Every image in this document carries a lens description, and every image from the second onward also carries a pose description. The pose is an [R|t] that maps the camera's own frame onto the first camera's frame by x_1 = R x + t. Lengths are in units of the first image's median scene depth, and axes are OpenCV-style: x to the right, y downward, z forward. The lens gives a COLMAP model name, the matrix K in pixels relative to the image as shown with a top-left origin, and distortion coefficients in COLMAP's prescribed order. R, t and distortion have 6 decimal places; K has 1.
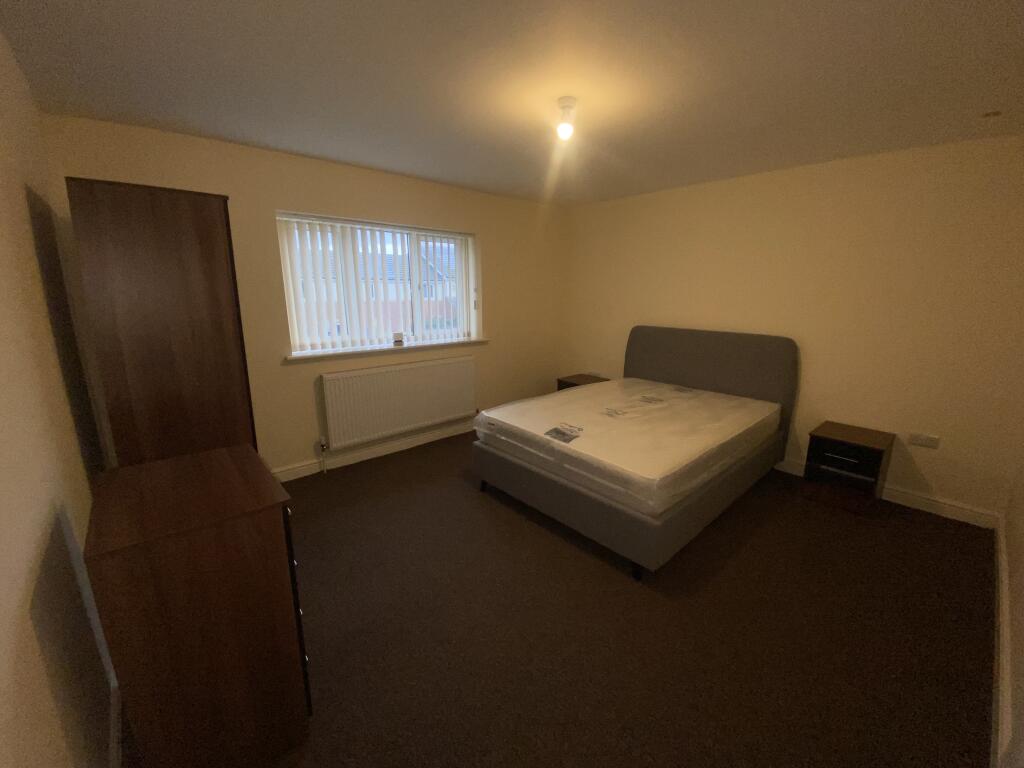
lens RADIAL K [[424.9, 0, 509.3], [0, 424.9, 384.8], [0, 0, 1]] dist [0.045476, -0.028360]
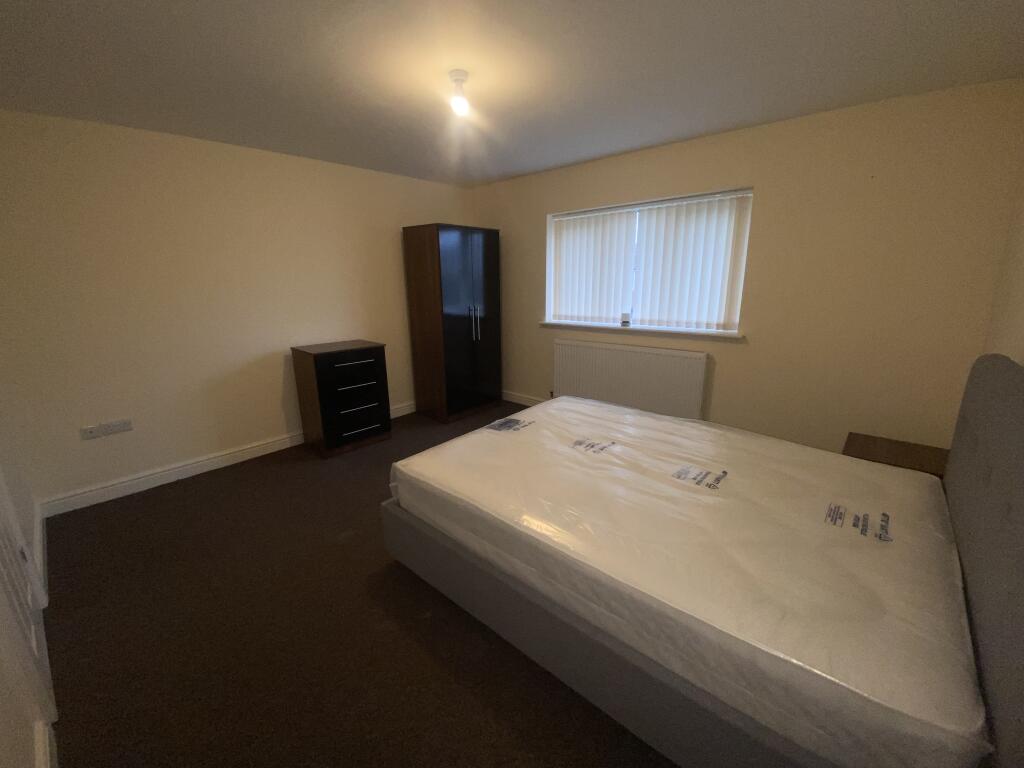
lens RADIAL K [[424.9, 0, 509.3], [0, 424.9, 384.8], [0, 0, 1]] dist [0.045476, -0.028360]
pose [[0.120140, 0.246758, -0.961601, 0.722736], [-0.184349, 0.957315, 0.222626, -0.134981], [0.975490, 0.150524, 0.160502, 0.597229]]
